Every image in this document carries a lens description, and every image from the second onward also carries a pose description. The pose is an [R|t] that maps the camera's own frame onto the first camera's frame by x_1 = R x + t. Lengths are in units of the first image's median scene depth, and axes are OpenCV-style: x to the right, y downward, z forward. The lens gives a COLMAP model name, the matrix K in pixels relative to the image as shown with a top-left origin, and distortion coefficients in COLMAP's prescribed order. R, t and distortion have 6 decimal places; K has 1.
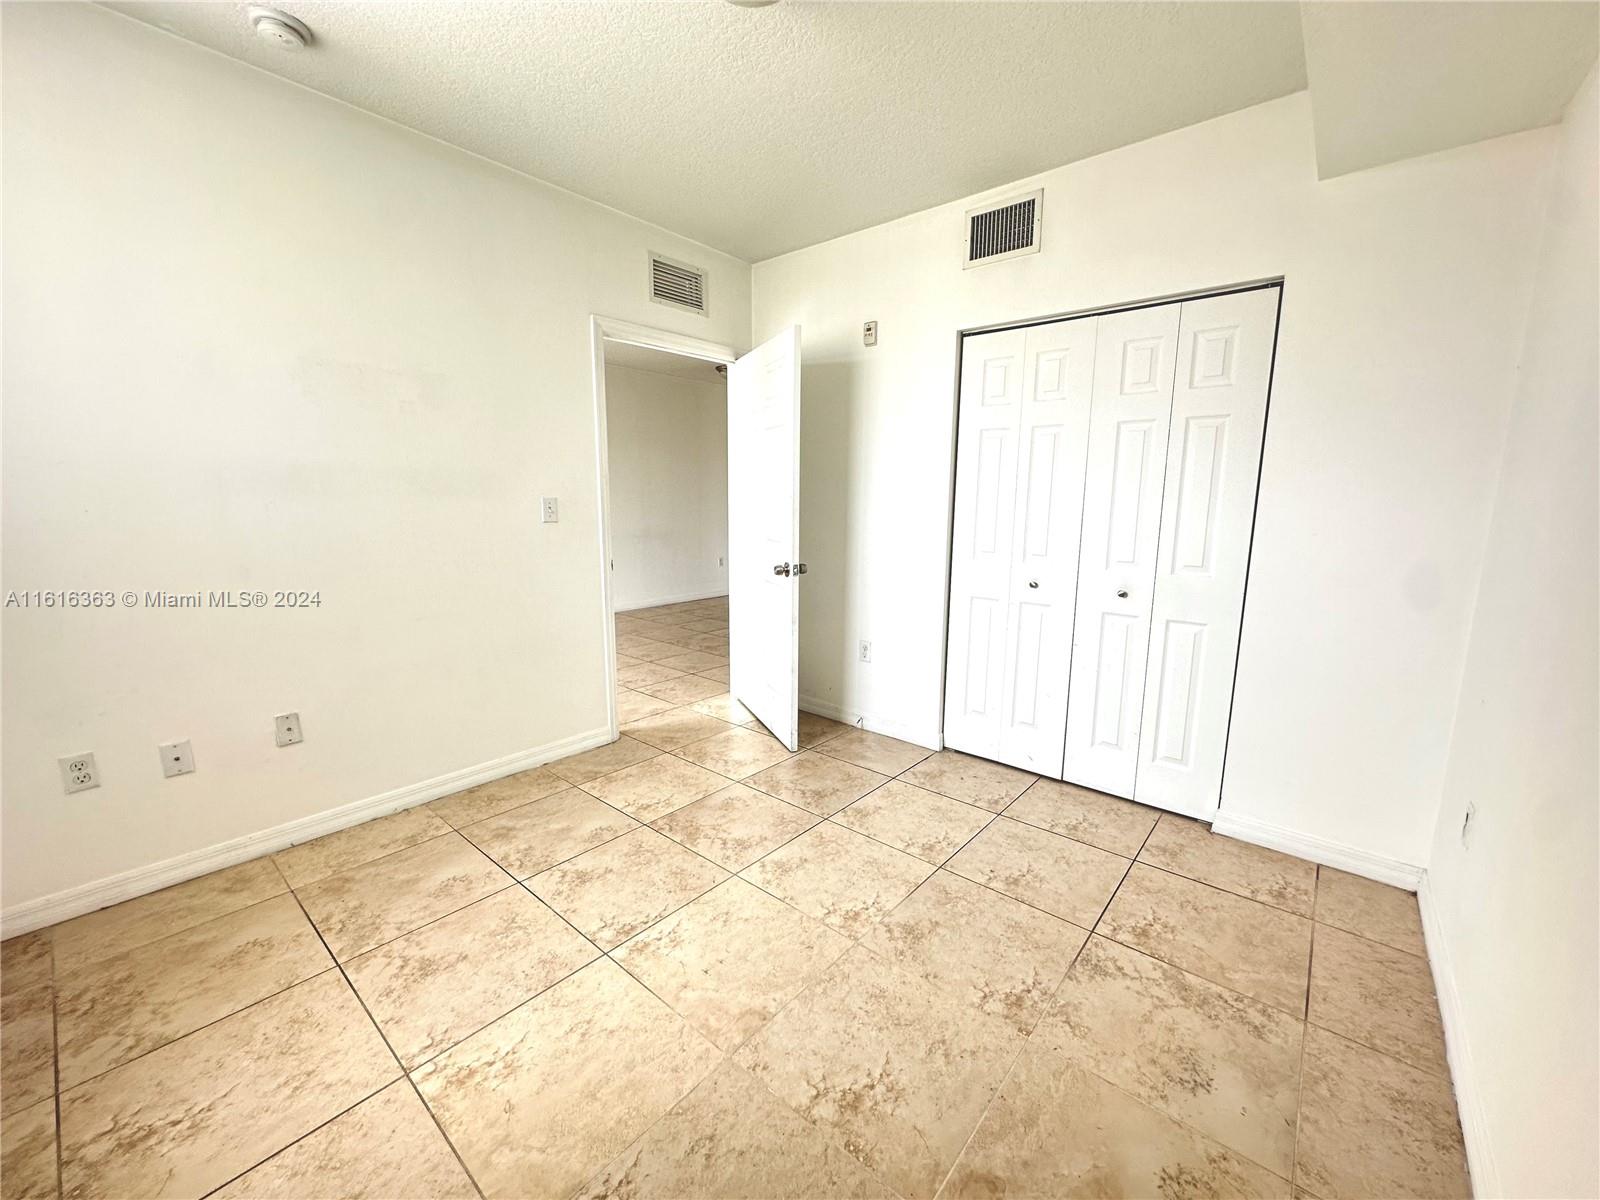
lens RADIAL K [[646.2, 0, 812.5], [0, 646.2, 604.2], [0, 0, 1]] dist [0.001849, -0.000158]
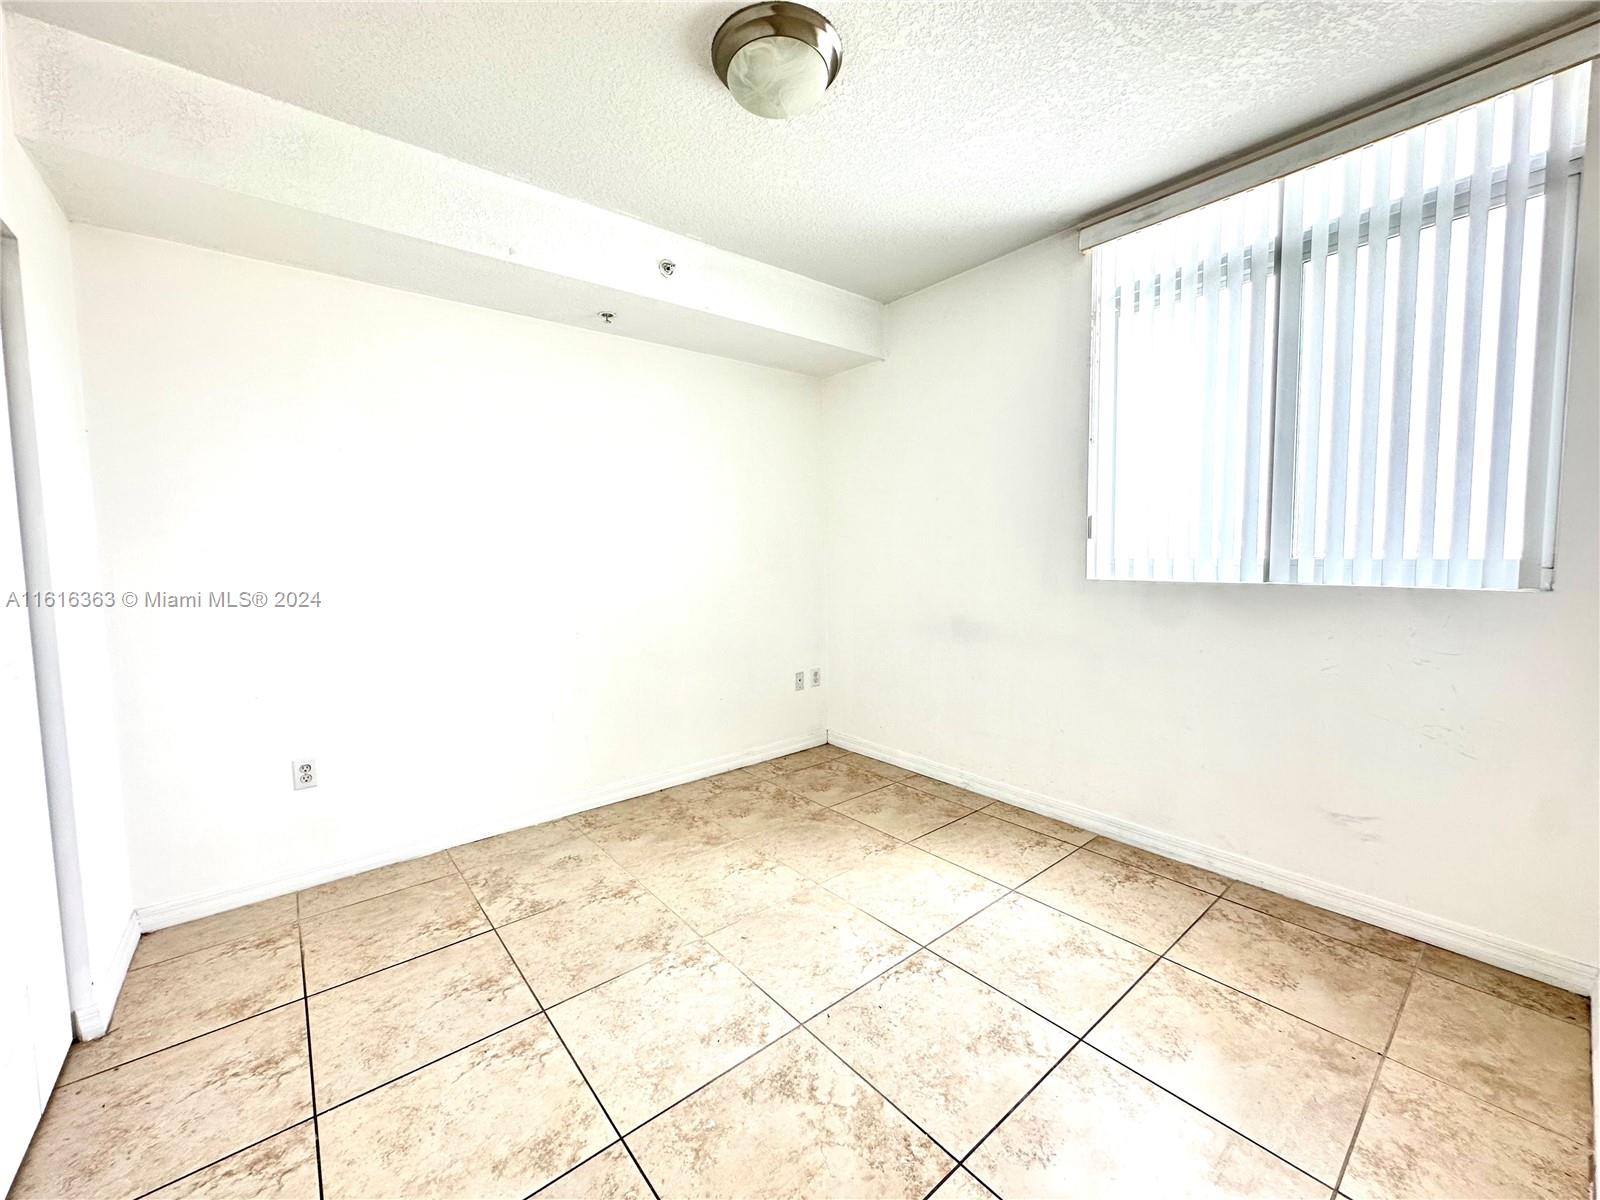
lens RADIAL K [[646.2, 0, 802.5], [0, 646.2, 599.3], [0, 0, 1]] dist [0.001849, -0.000158]
pose [[-0.982540, -0.007978, 0.185882, -0.297786], [0.037602, 0.969948, 0.240387, -0.299011], [-0.182214, 0.243180, -0.952713, 1.842584]]
